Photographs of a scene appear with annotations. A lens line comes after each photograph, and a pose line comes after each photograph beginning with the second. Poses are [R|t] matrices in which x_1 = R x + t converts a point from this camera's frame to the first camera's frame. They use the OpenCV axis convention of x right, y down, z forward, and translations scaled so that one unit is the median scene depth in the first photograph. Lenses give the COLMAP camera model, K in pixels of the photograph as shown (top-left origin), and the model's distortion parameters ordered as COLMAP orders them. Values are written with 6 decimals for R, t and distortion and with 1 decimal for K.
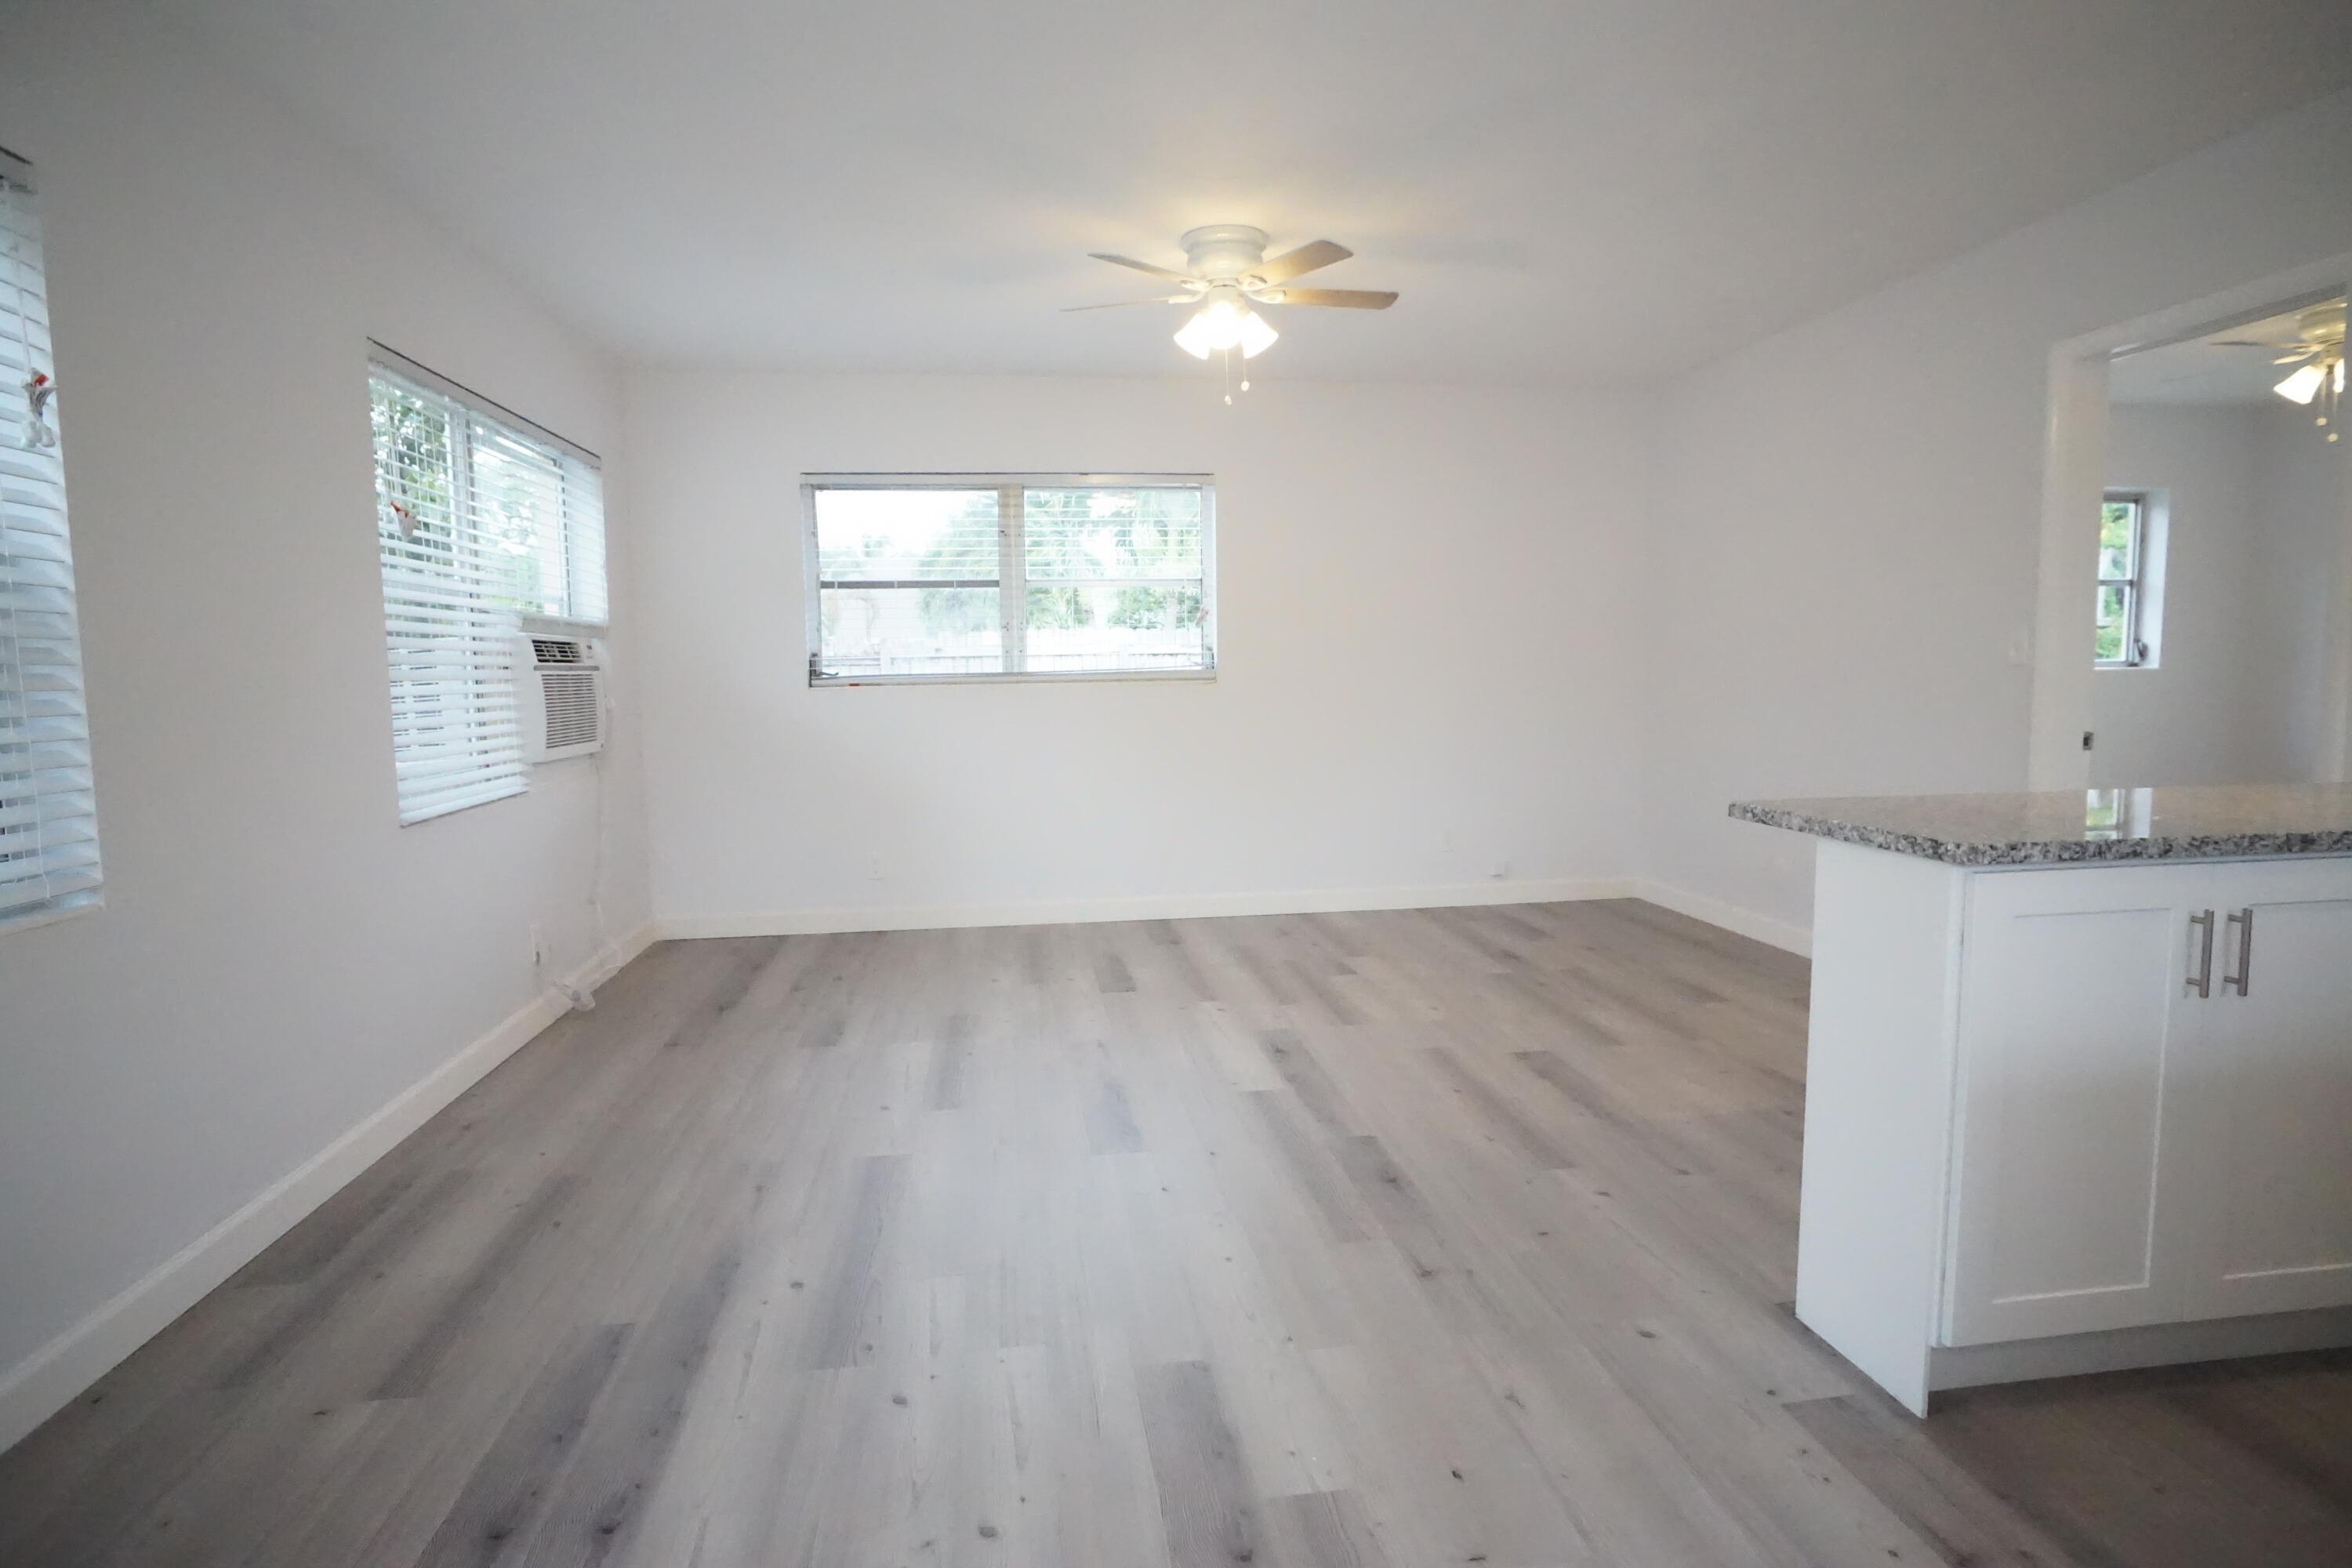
lens RADIAL K [[1243.4, 0, 1165.0], [0, 1243.4, 784.0], [0, 0, 1]] dist [-0.015798, 0.001117]
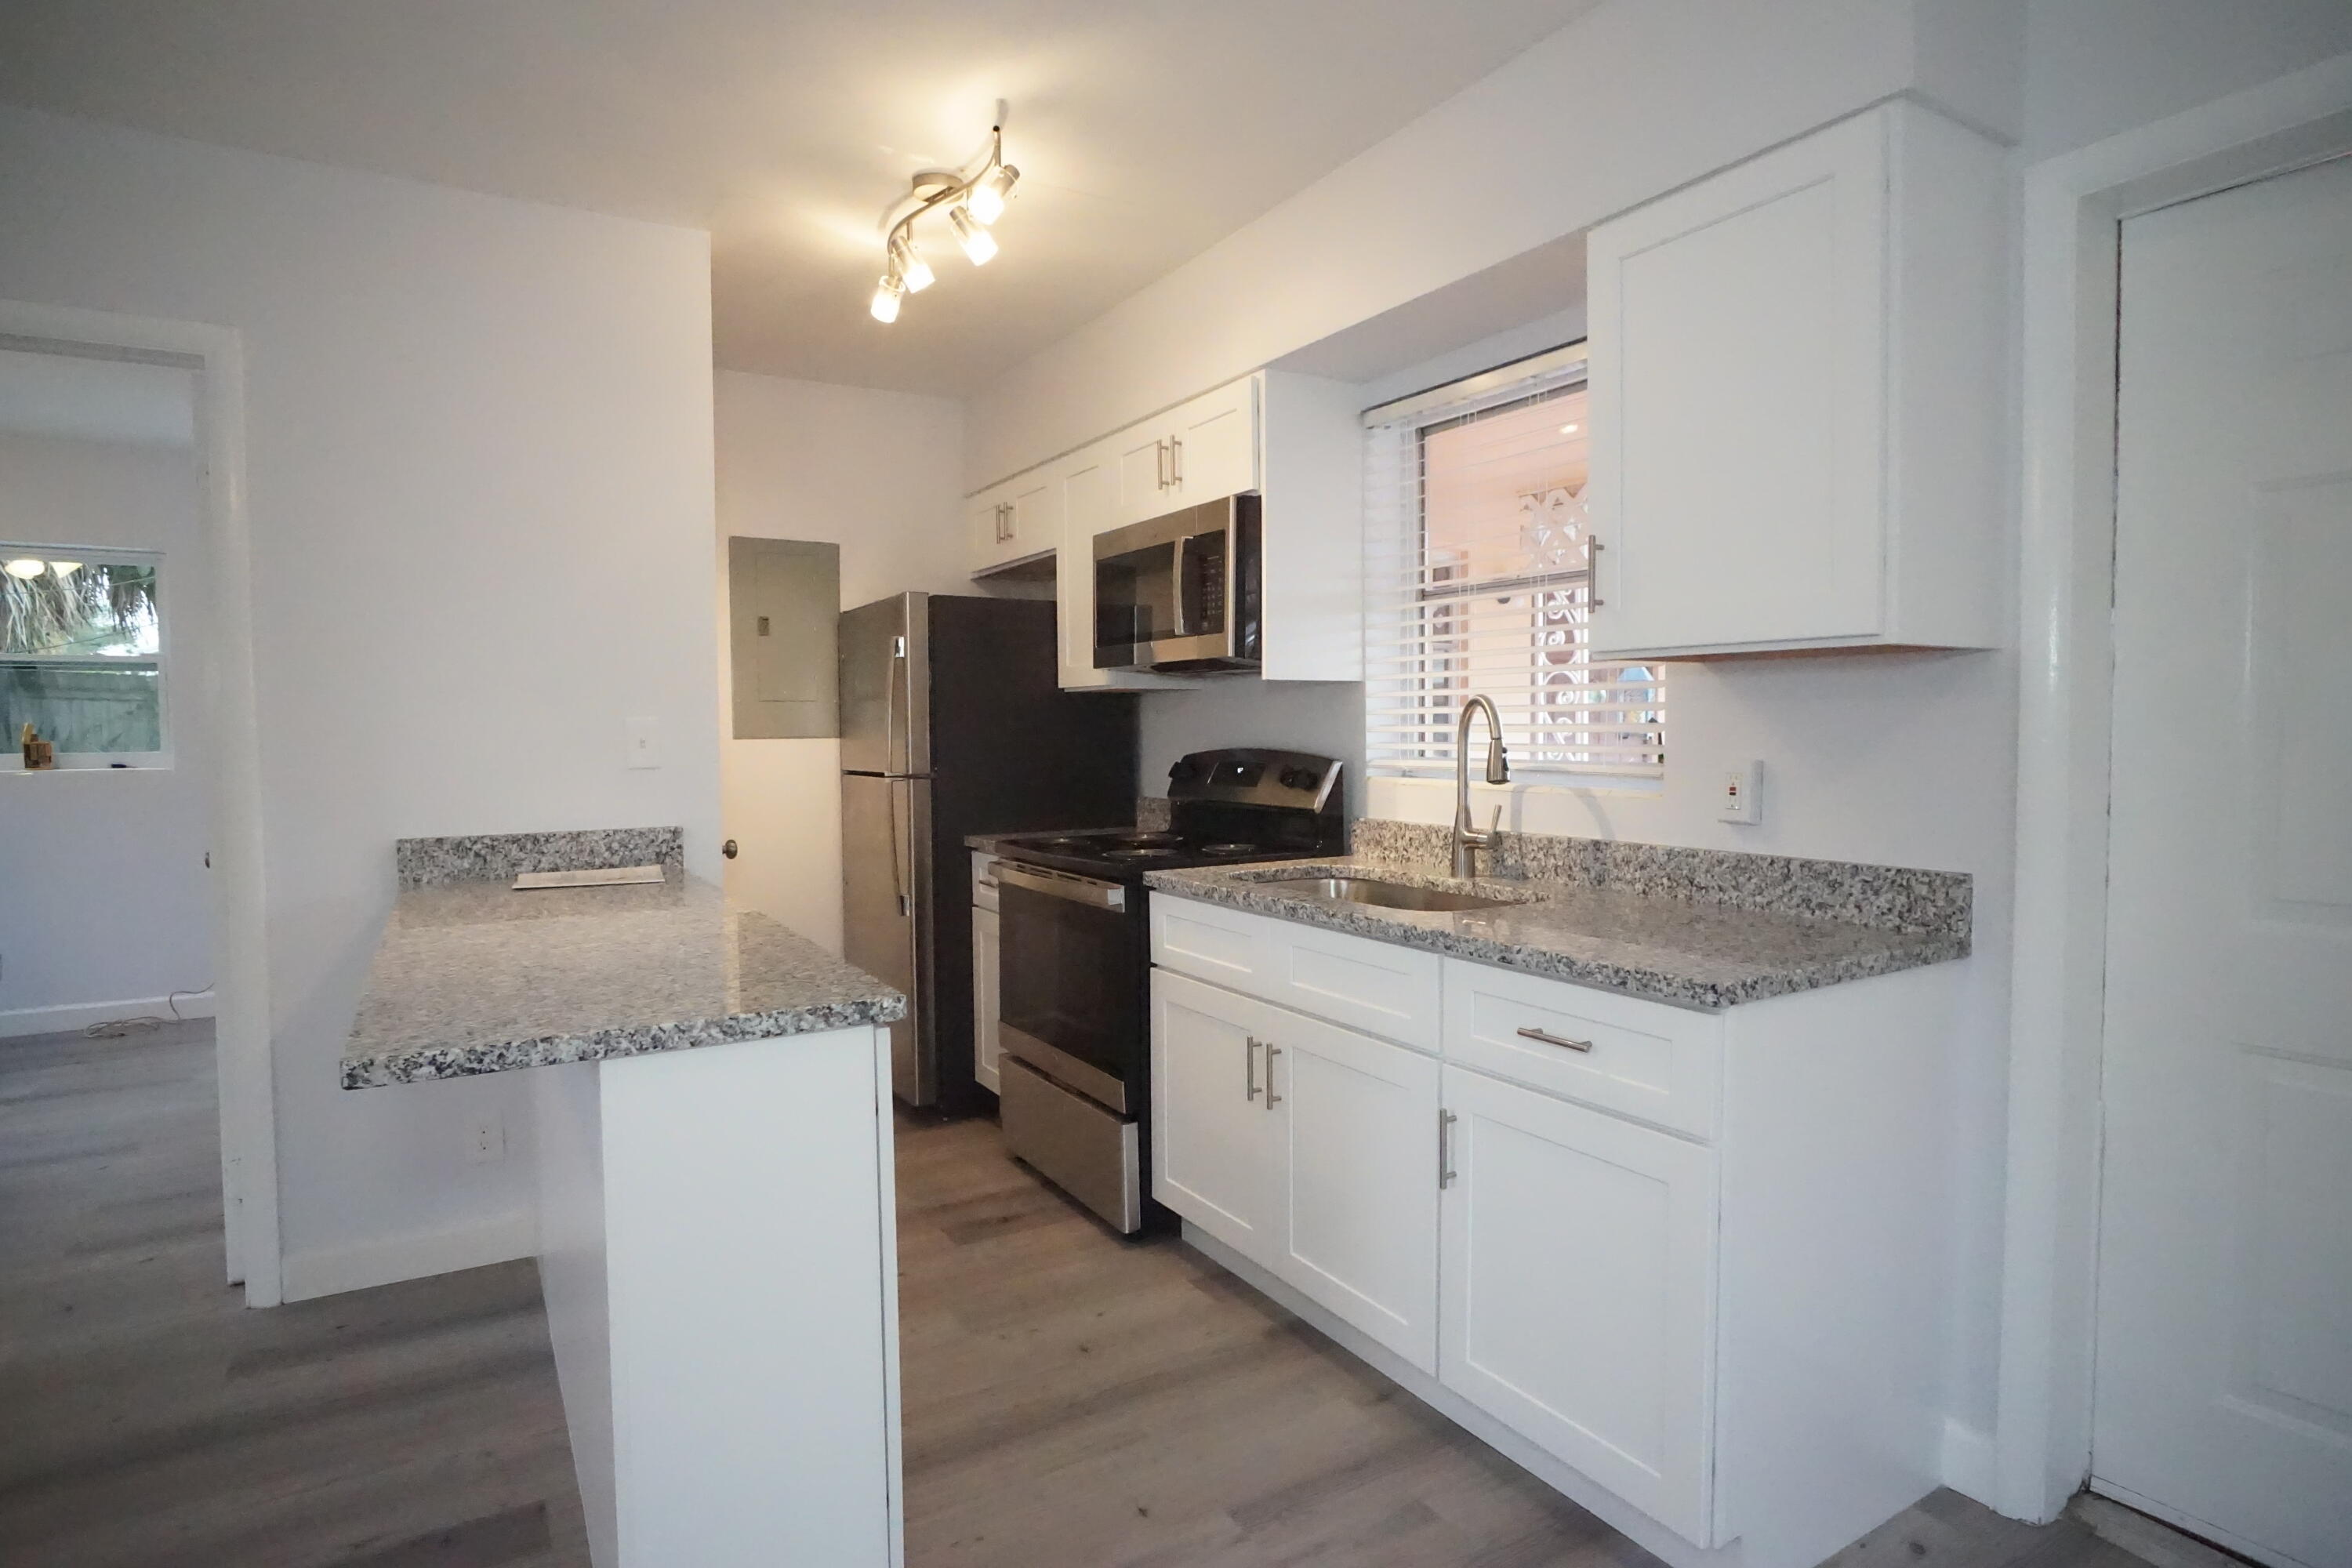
lens RADIAL K [[1243.4, 0, 1165.0], [0, 1243.4, 784.0], [0, 0, 1]] dist [-0.015798, 0.001117]
pose [[-0.389714, -0.027569, 0.920523, -0.133120], [0.101243, 0.992211, 0.072579, -0.081515], [-0.915354, 0.121482, -0.383887, 0.639327]]
